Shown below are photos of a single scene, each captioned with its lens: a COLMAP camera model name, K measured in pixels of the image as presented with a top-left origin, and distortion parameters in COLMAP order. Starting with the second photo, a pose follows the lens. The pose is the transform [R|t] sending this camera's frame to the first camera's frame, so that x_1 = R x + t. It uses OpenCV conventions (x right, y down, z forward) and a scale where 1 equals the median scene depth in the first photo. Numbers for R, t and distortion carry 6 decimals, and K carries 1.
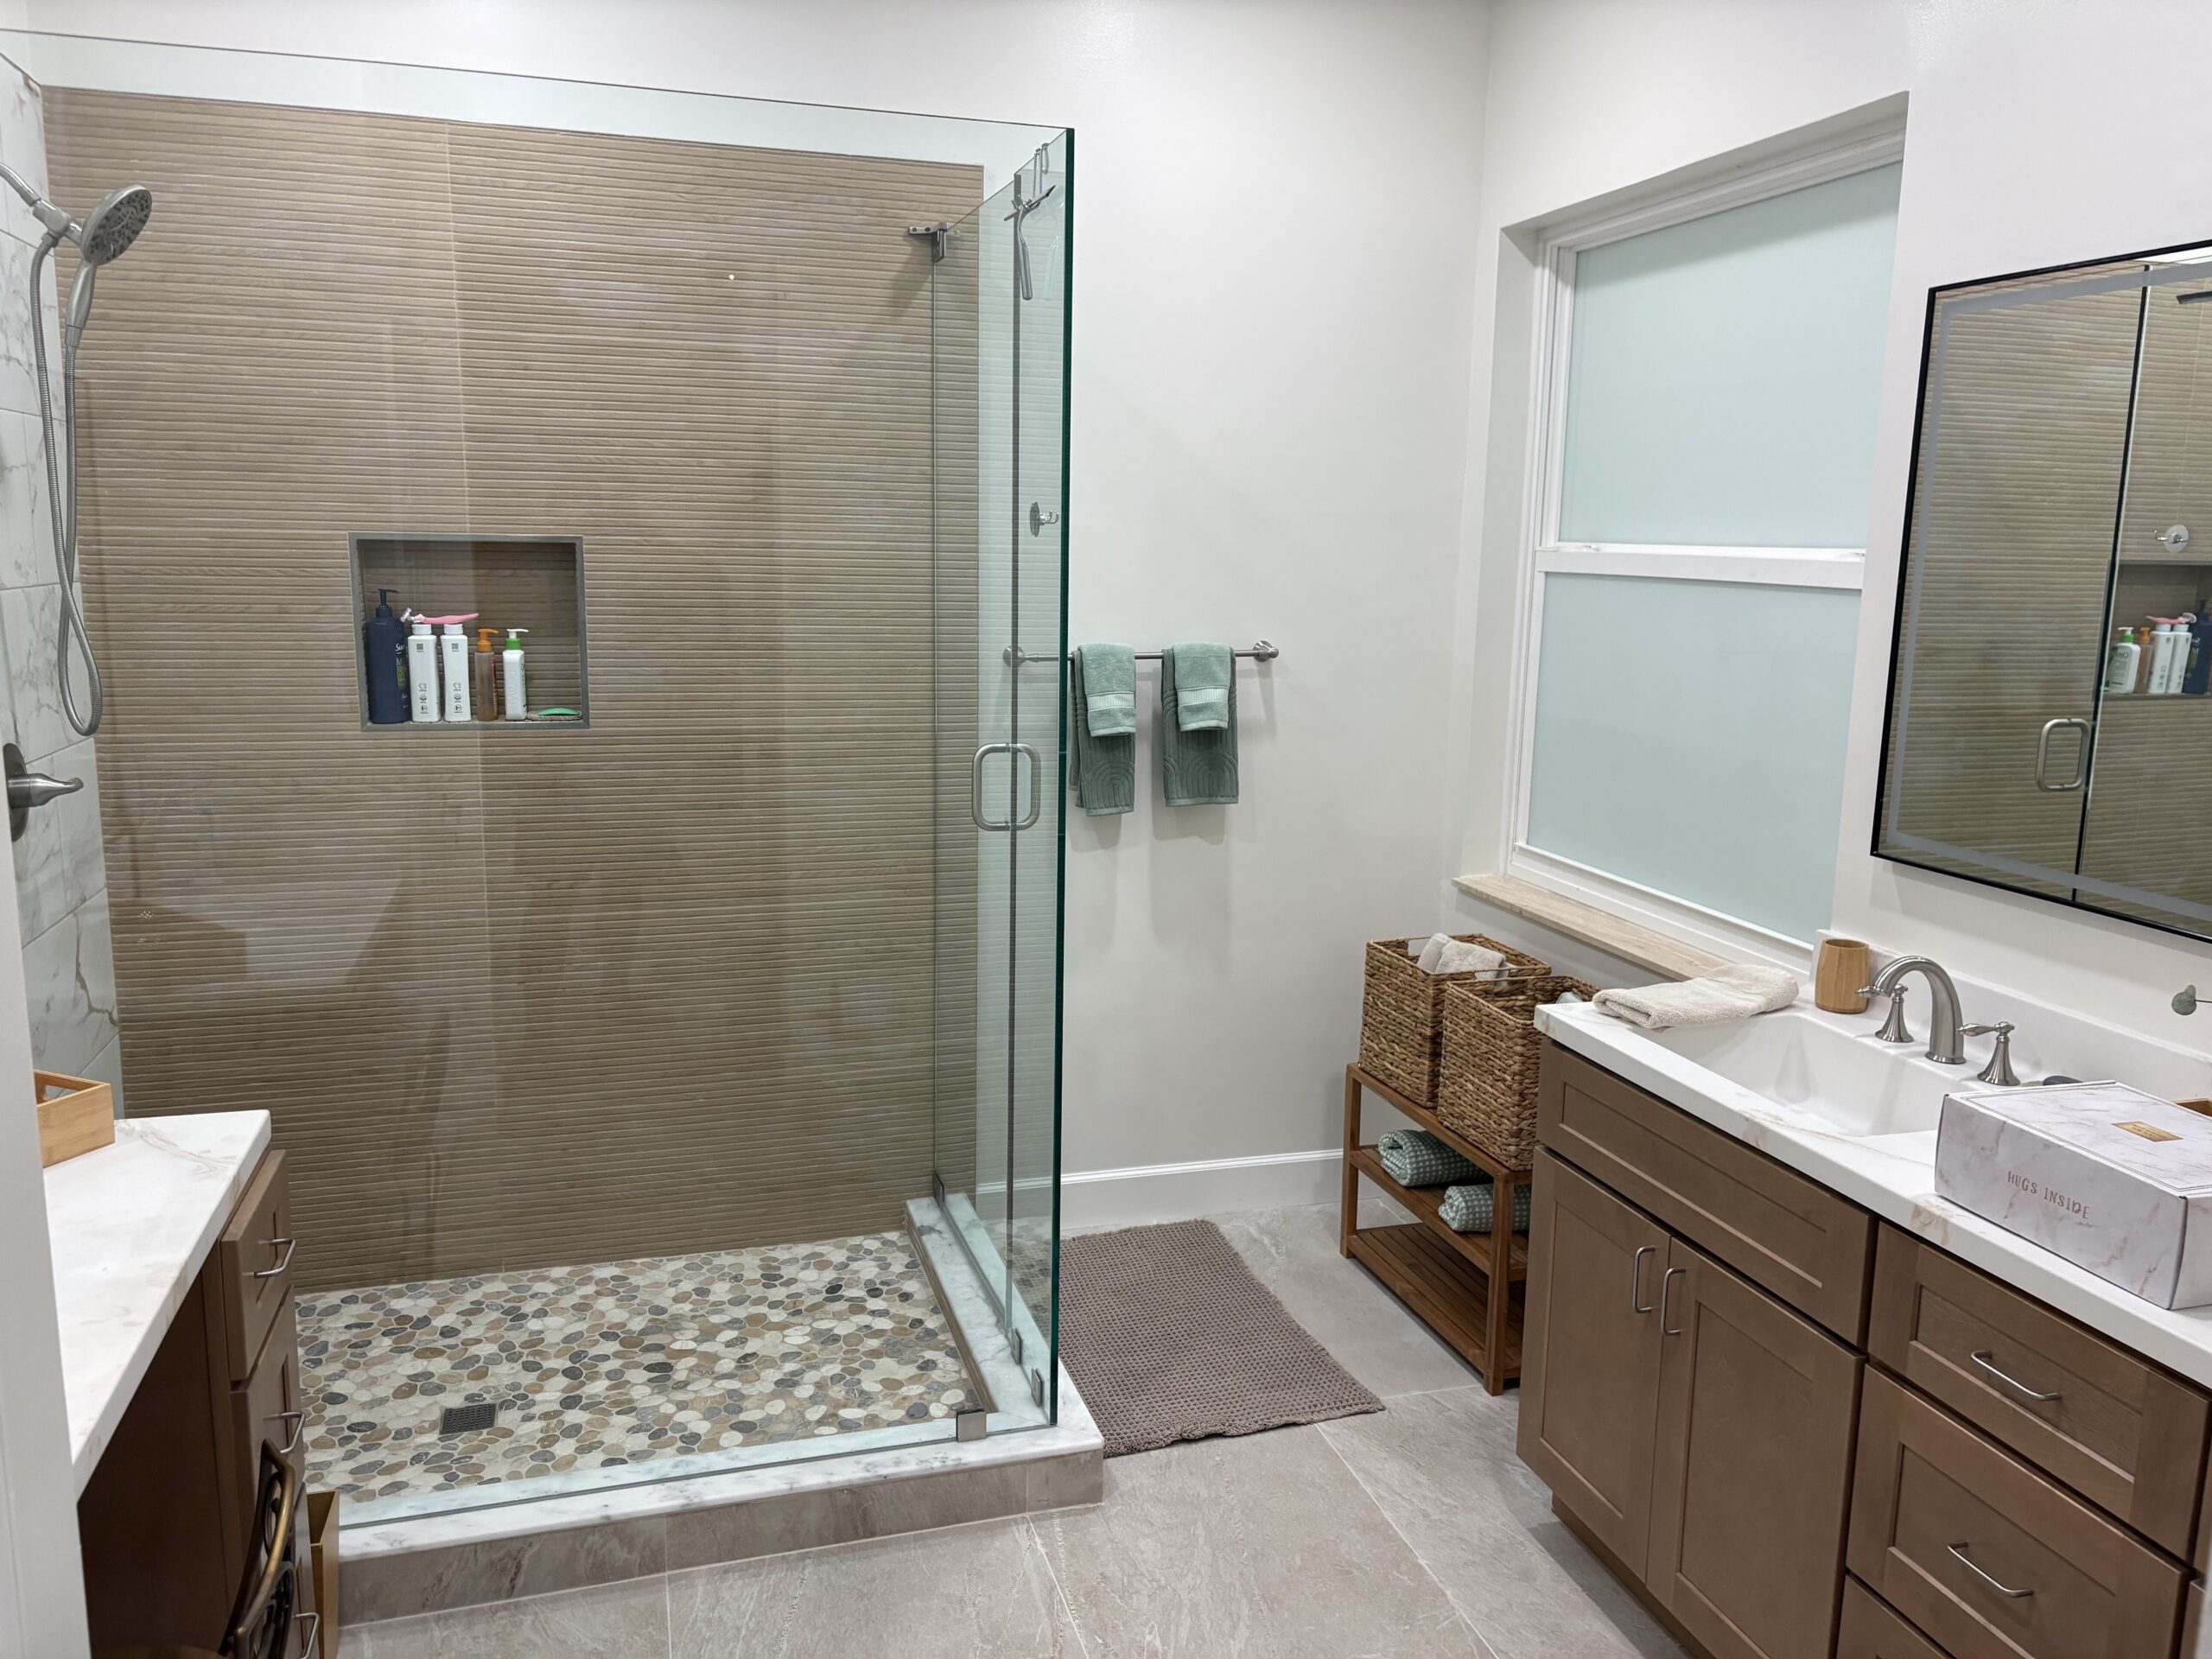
lens RADIAL K [[1669.9, 0, 1110.2], [0, 1669.9, 832.8], [0, 0, 1]] dist [0.034712, -0.001656]
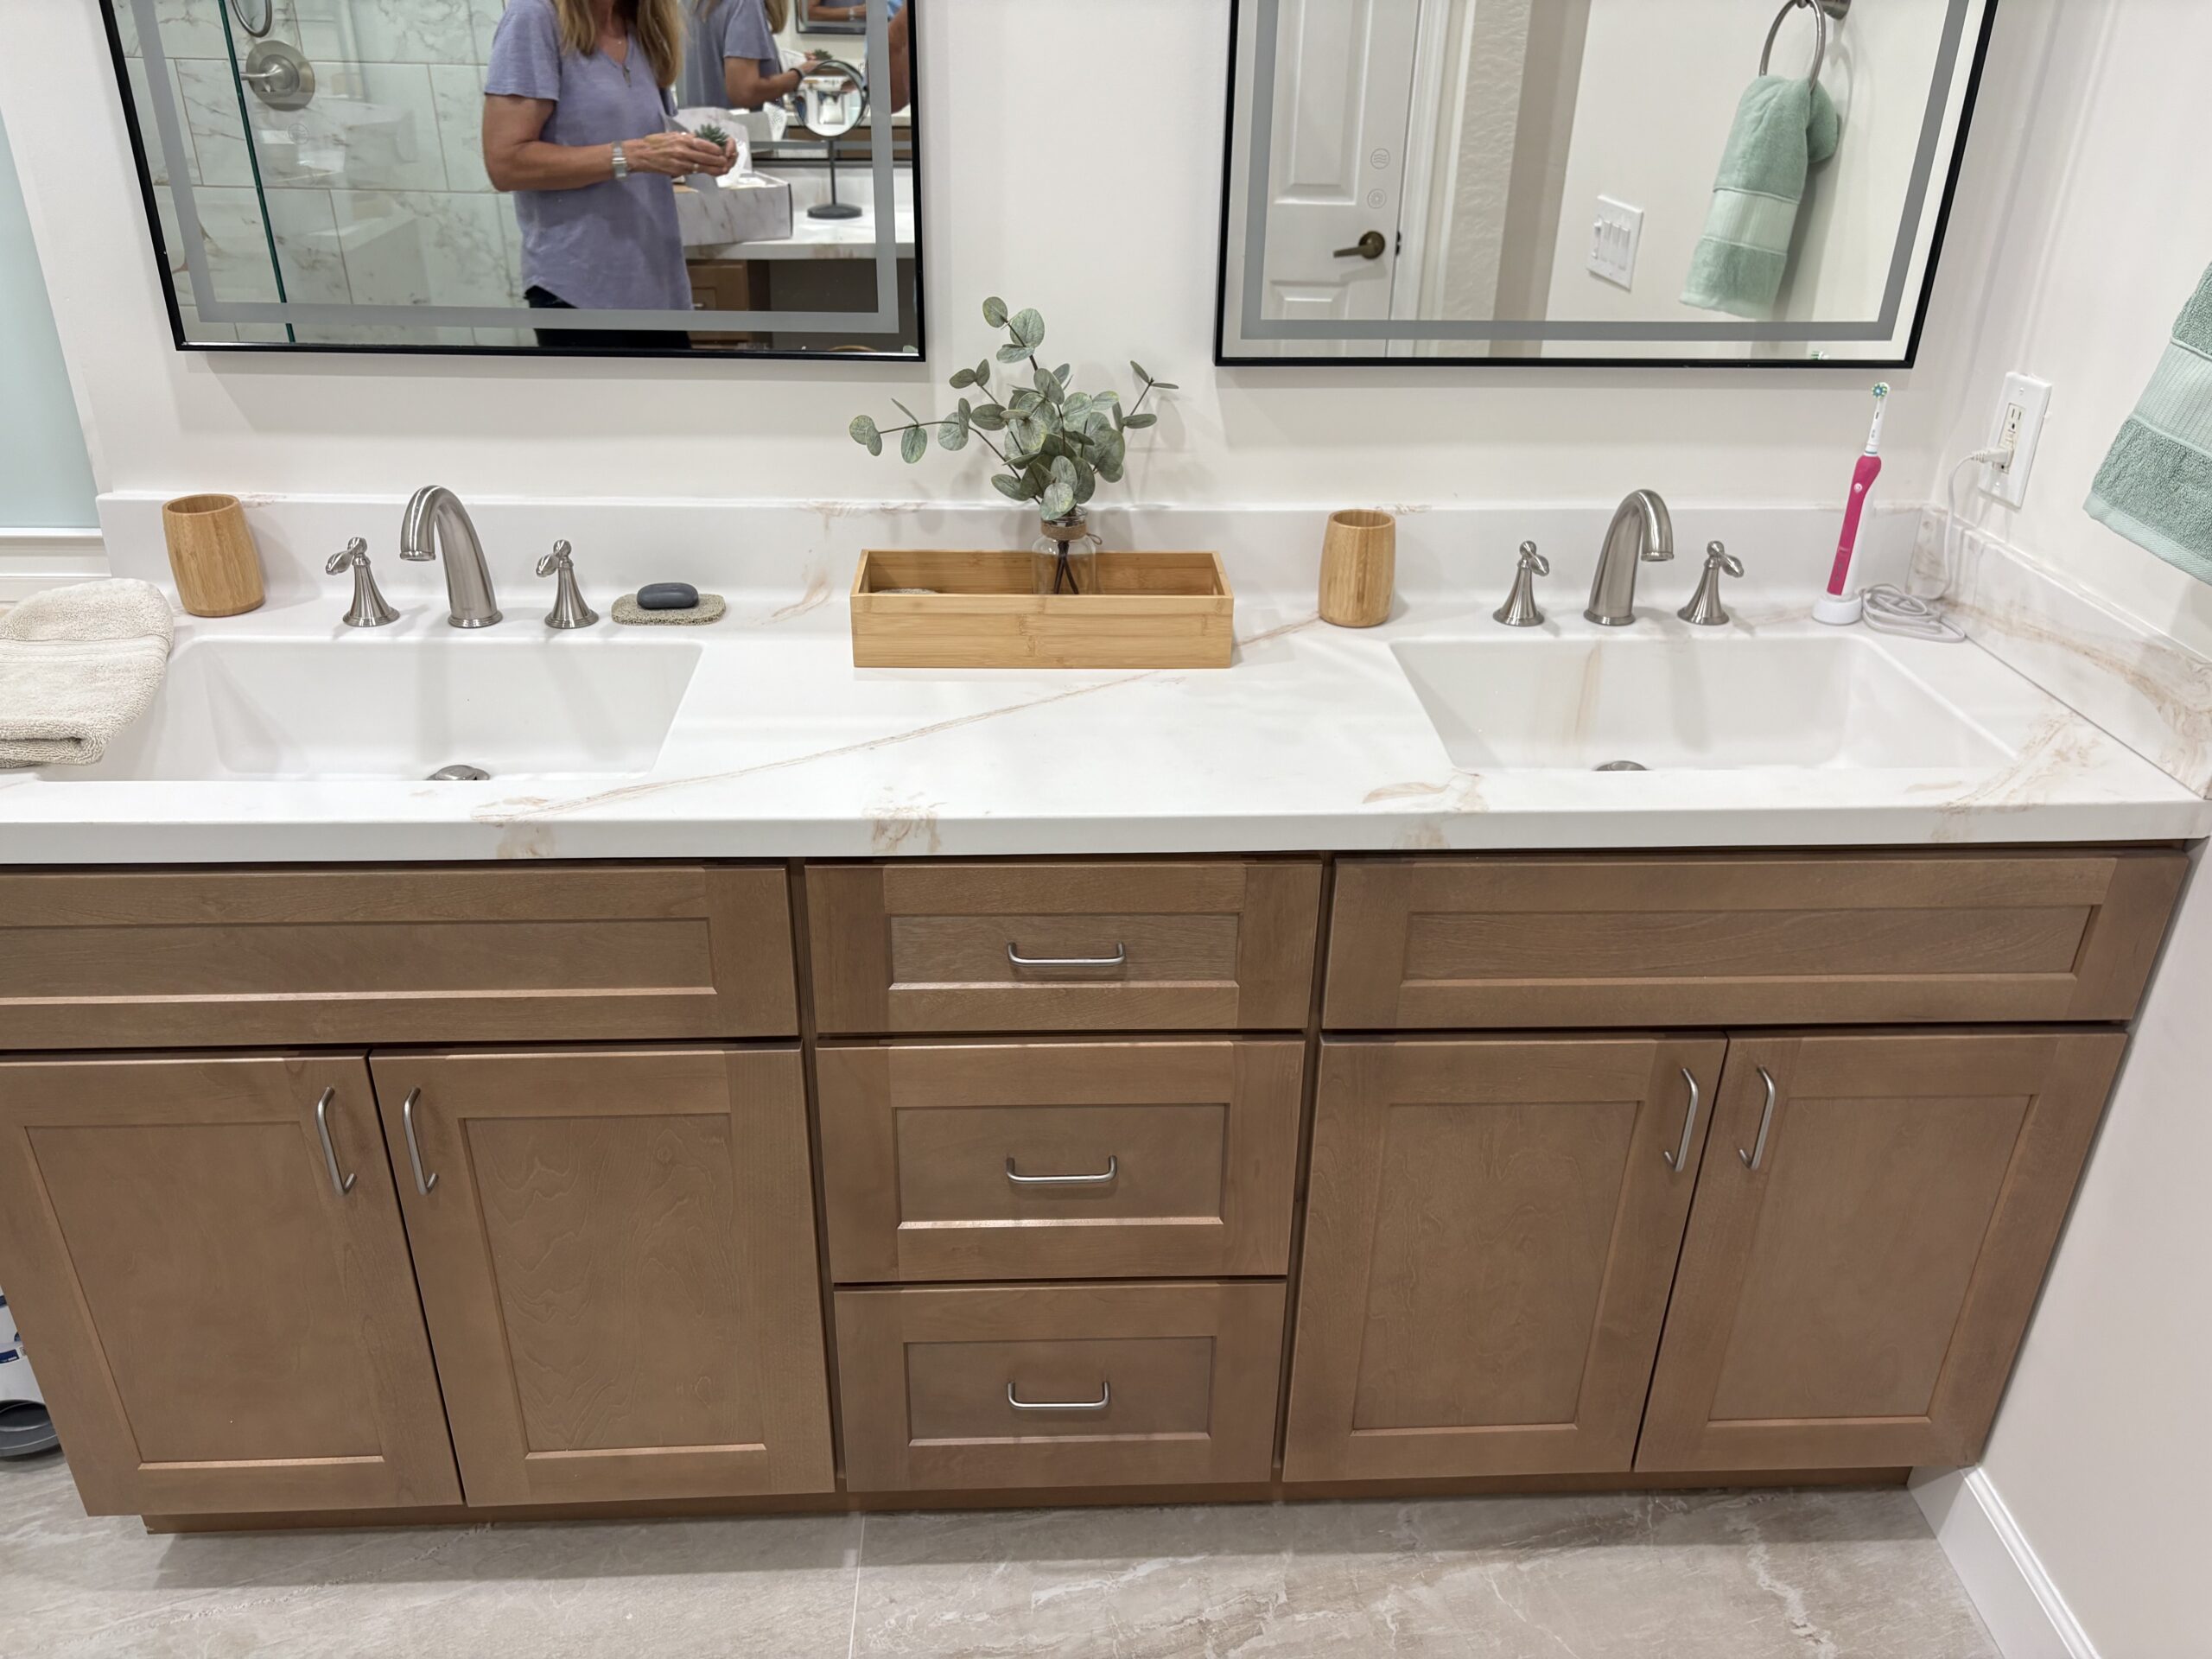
lens RADIAL K [[1669.9, 0, 1106.8], [0, 1669.9, 824.7], [0, 0, 1]] dist [0.034712, -0.001656]
pose [[0.240988, -0.459377, 0.854925, -0.097719], [0.155482, 0.887783, 0.433205, -0.065827], [-0.957993, 0.028528, 0.285370, 0.702620]]
